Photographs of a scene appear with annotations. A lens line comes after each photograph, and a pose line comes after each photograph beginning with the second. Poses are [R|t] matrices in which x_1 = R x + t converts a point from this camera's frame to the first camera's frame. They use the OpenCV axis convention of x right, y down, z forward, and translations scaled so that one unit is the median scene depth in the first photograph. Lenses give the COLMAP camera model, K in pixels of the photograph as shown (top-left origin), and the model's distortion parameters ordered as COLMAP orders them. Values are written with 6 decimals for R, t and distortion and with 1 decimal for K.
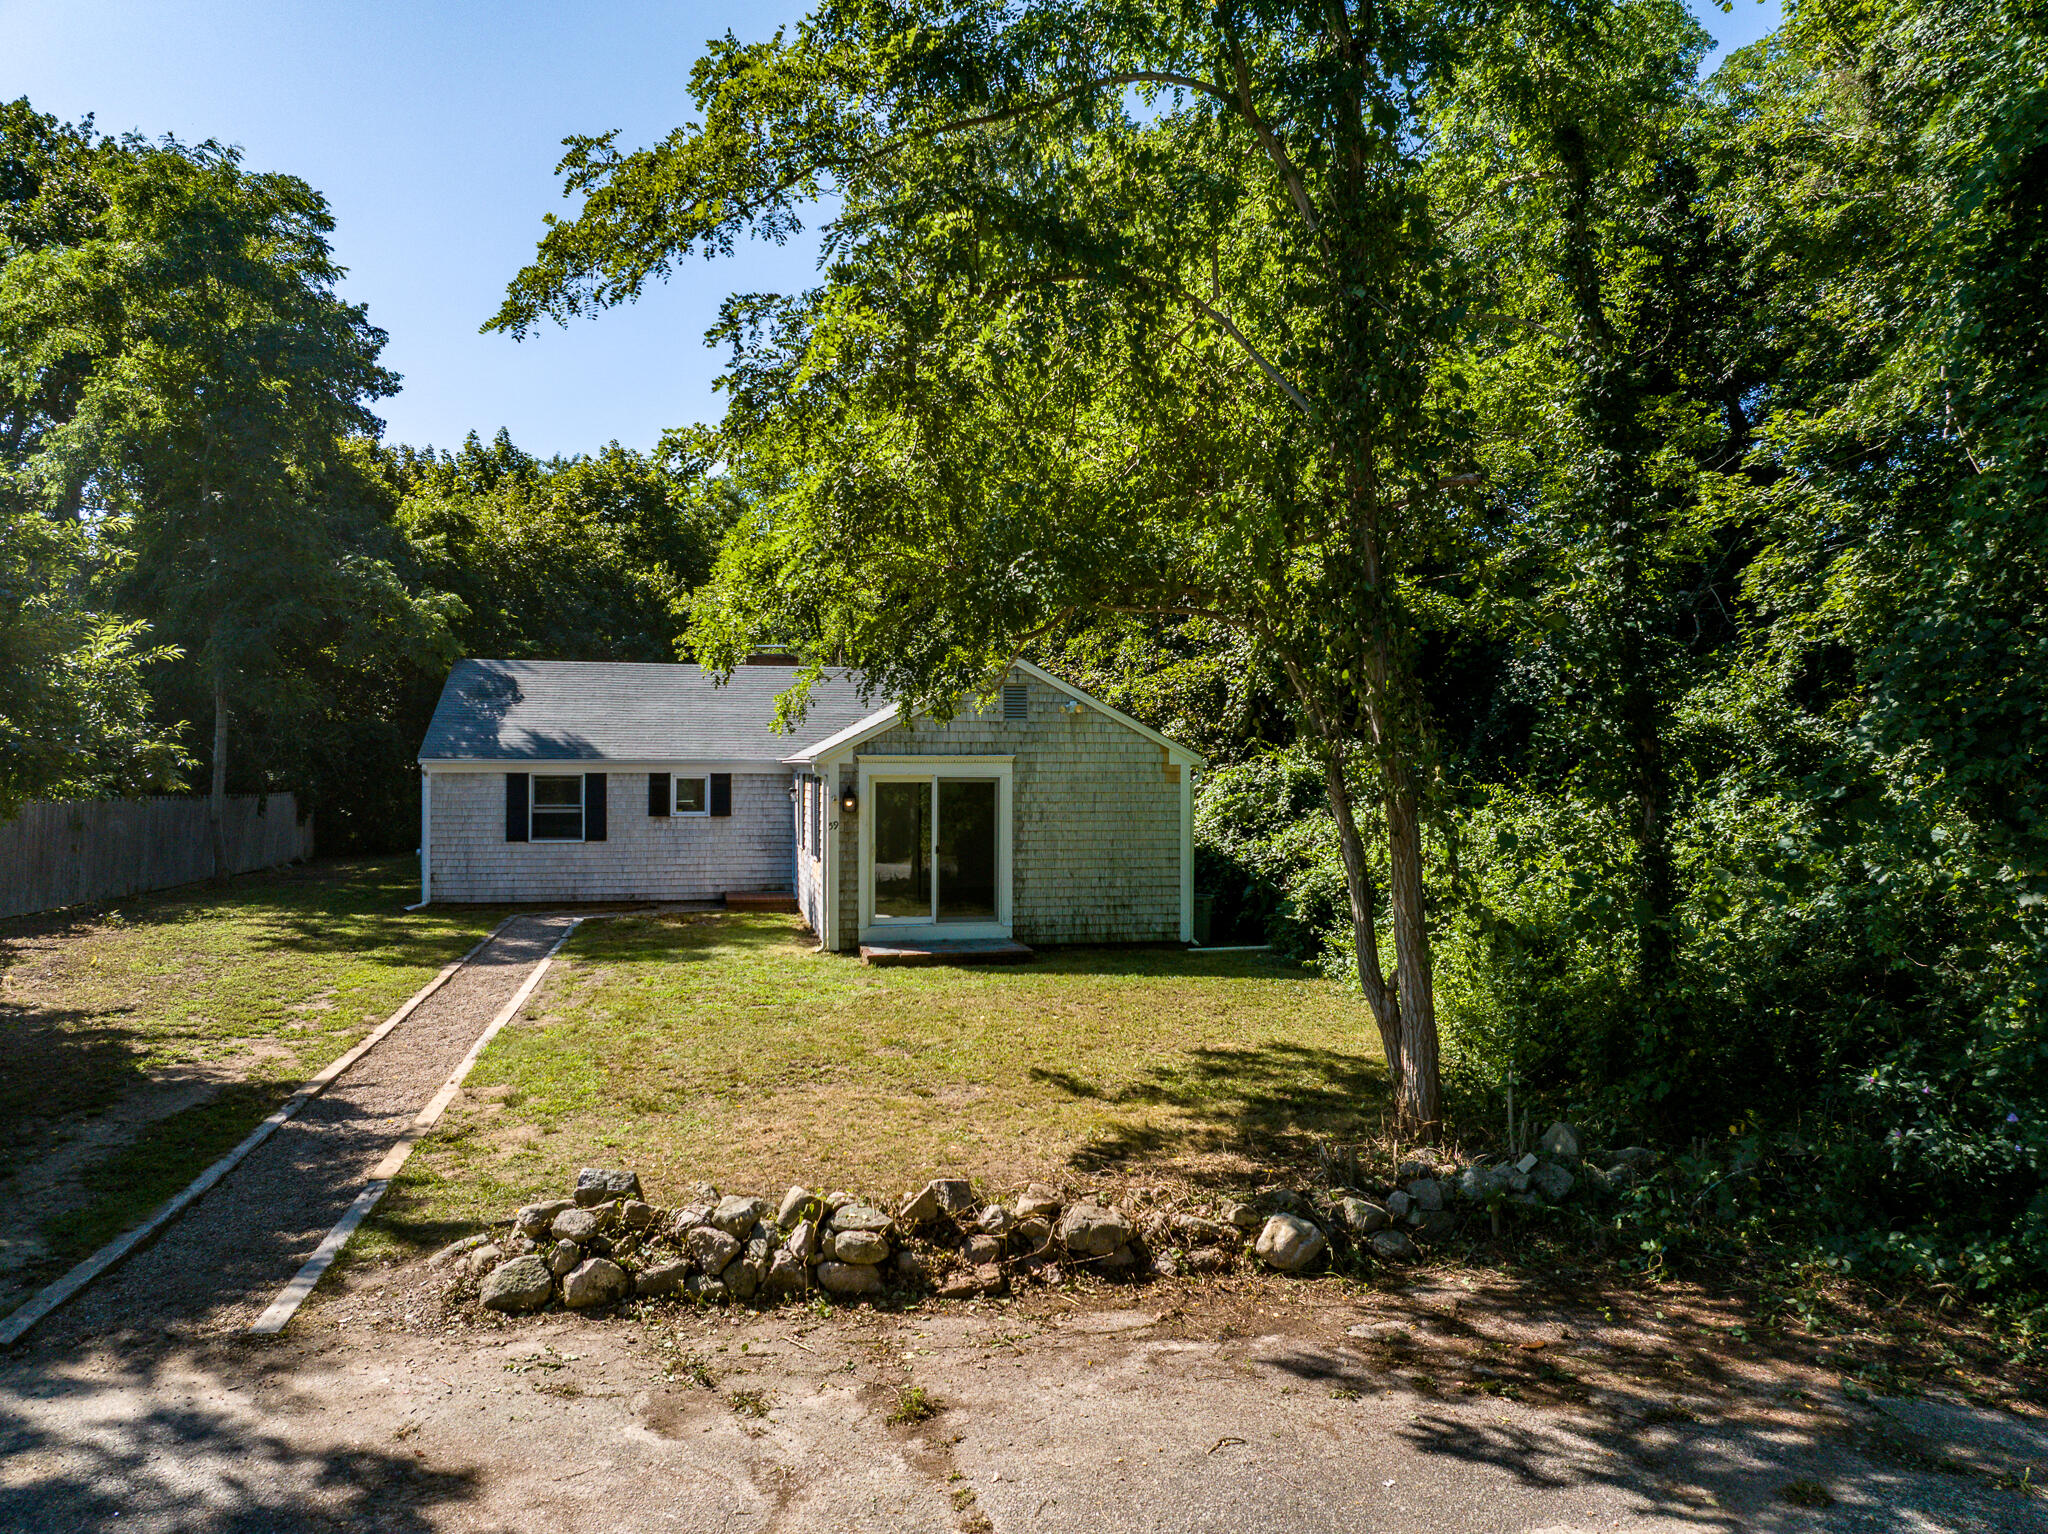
lens RADIAL K [[1456.1, 0, 1024.0], [0, 1456.1, 767.0], [0, 0, 1]] dist [-0.047188, -0.004412]
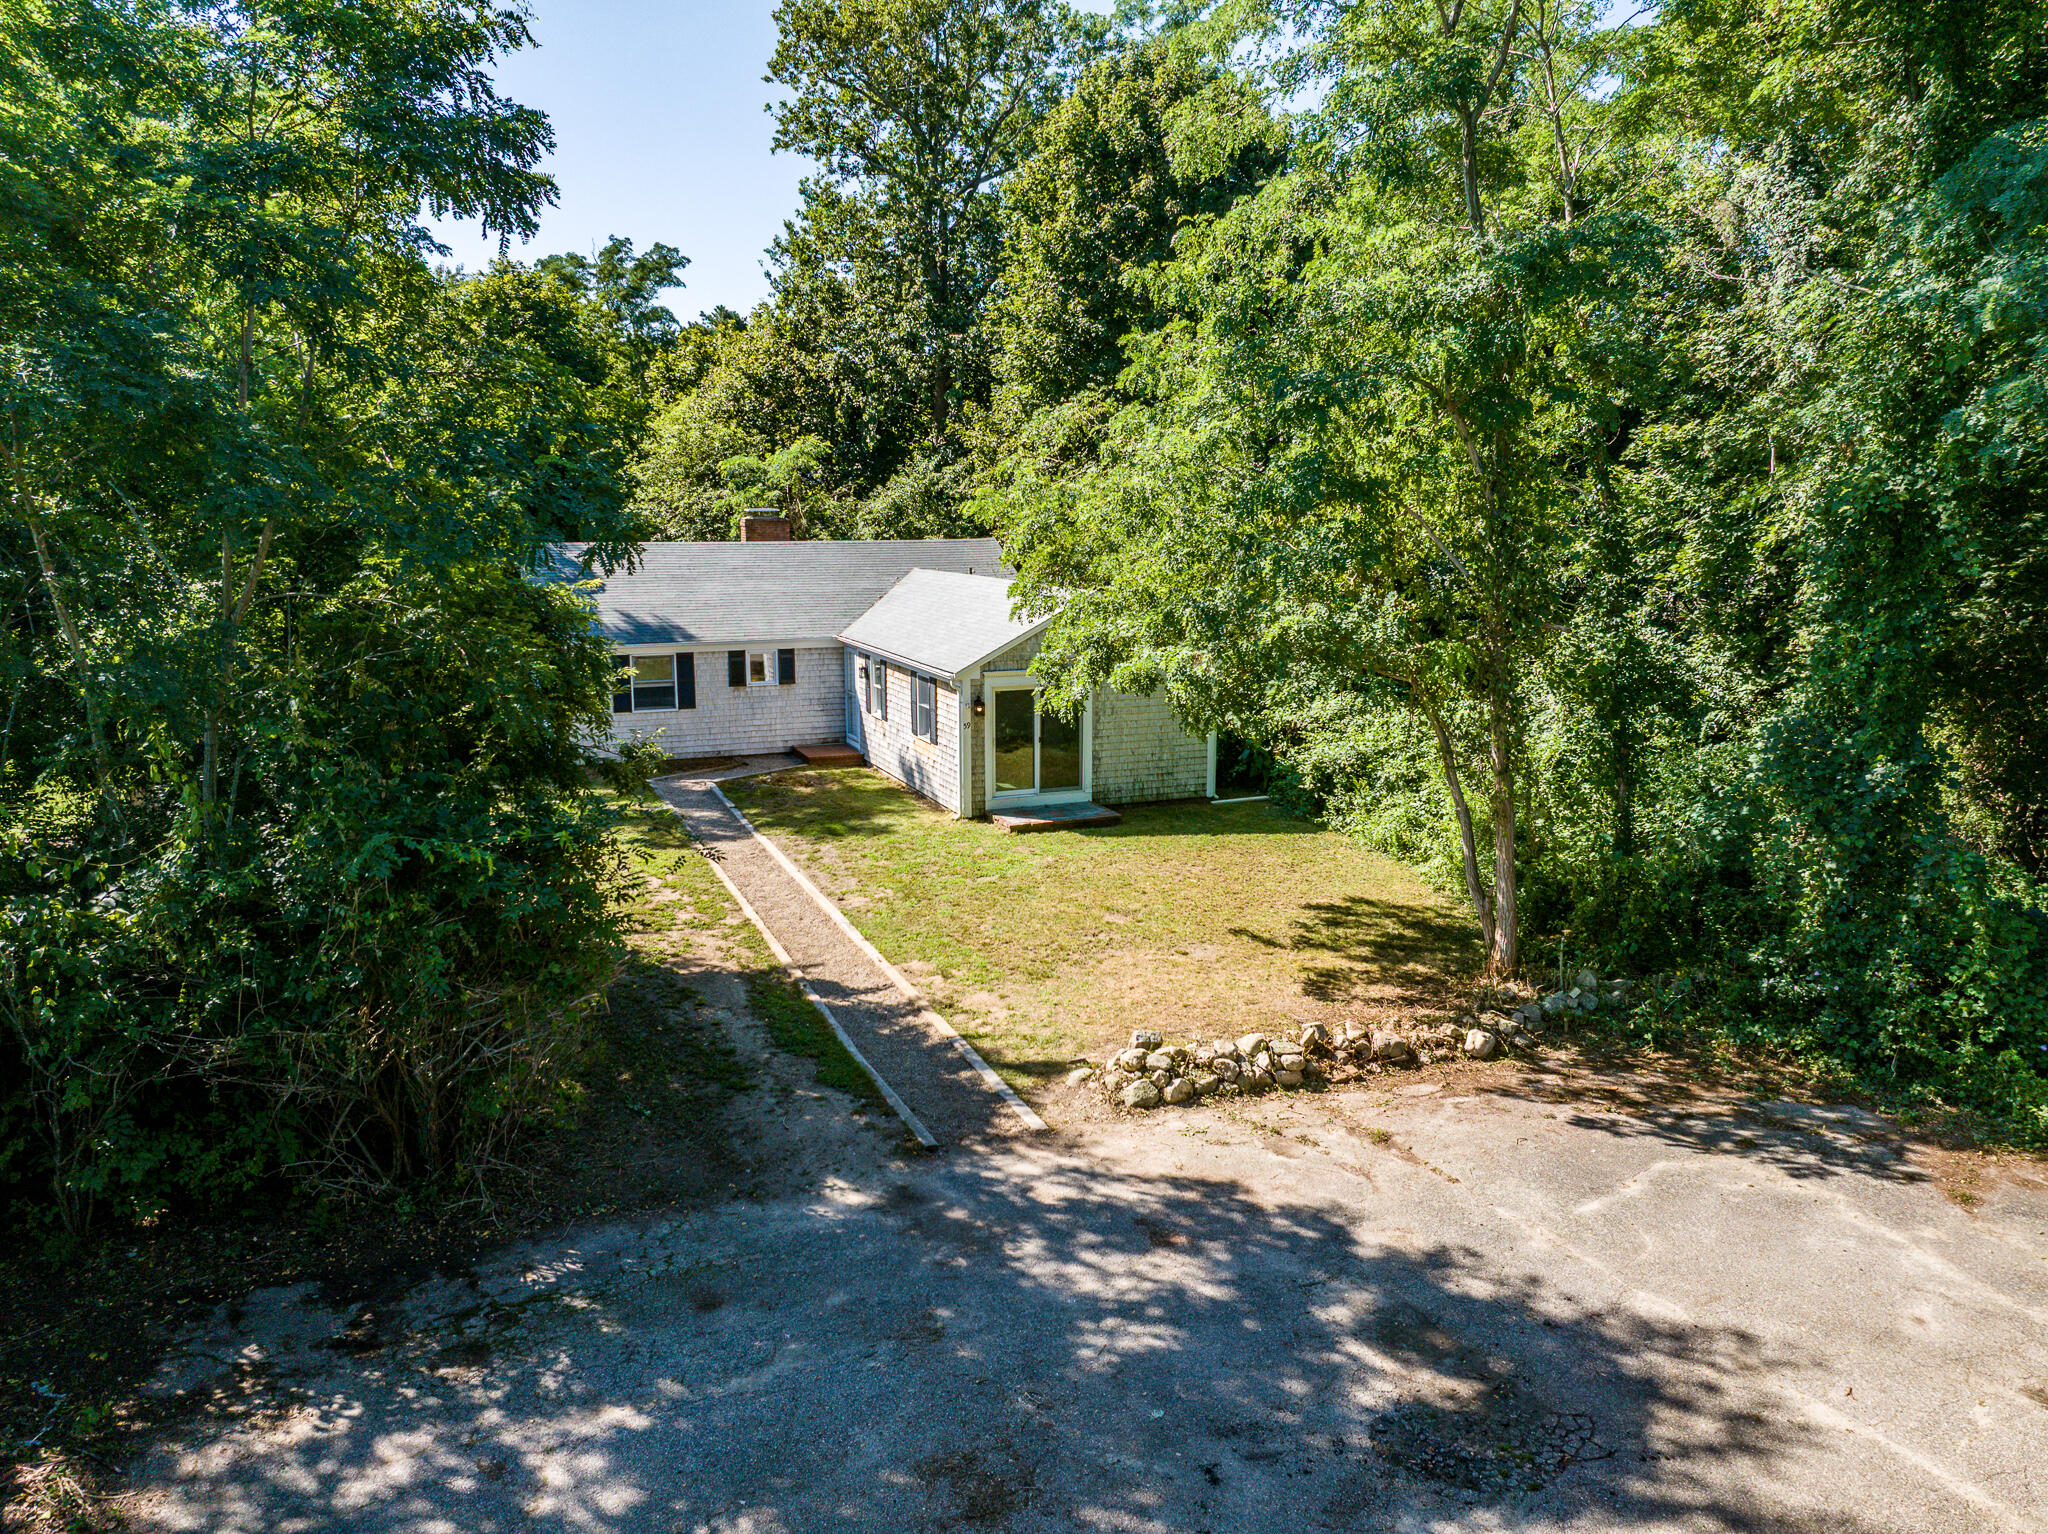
lens RADIAL K [[1467.6, 0, 1024.0], [0, 1467.6, 767.0], [0, 0, 1]] dist [-0.000784, -0.064516]
pose [[0.985226, -0.033985, 0.167851, -0.774817], [0.002484, 0.982845, 0.184415, -0.429962], [-0.171239, -0.181274, 0.968410, -0.801166]]
